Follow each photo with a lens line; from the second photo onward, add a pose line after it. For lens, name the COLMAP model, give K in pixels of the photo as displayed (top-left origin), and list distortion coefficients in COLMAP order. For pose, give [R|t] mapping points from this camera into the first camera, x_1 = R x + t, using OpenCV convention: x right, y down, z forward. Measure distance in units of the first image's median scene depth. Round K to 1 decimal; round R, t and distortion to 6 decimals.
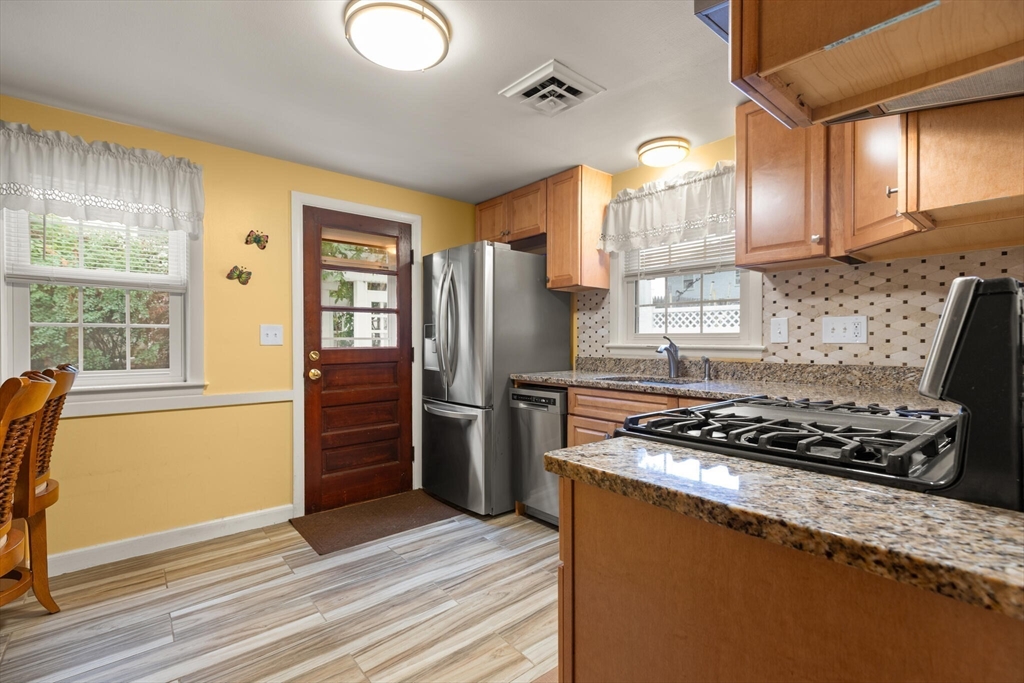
lens RADIAL K [[470.2, 0, 523.0], [0, 470.2, 341.8], [0, 0, 1]] dist [-0.000251, -0.000042]
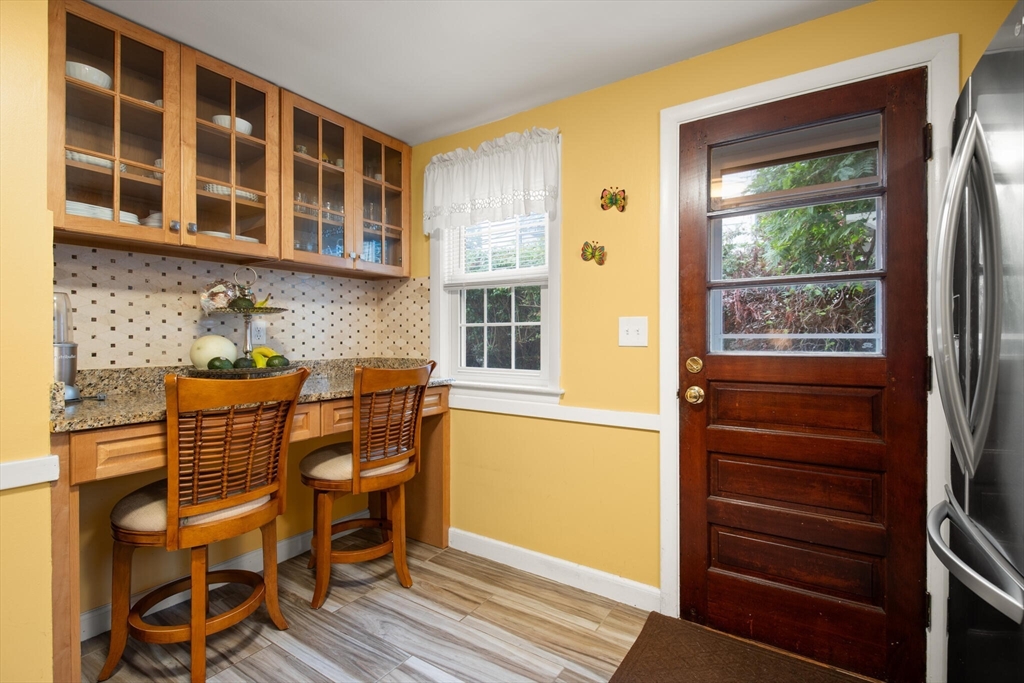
lens RADIAL K [[470.2, 0, 523.0], [0, 470.2, 341.8], [0, 0, 1]] dist [-0.000251, -0.000042]
pose [[0.270938, 0.001189, -0.962596, 0.086645], [-0.007549, 0.999971, -0.000889, 0.001991], [0.962567, 0.007508, 0.270939, 0.640654]]
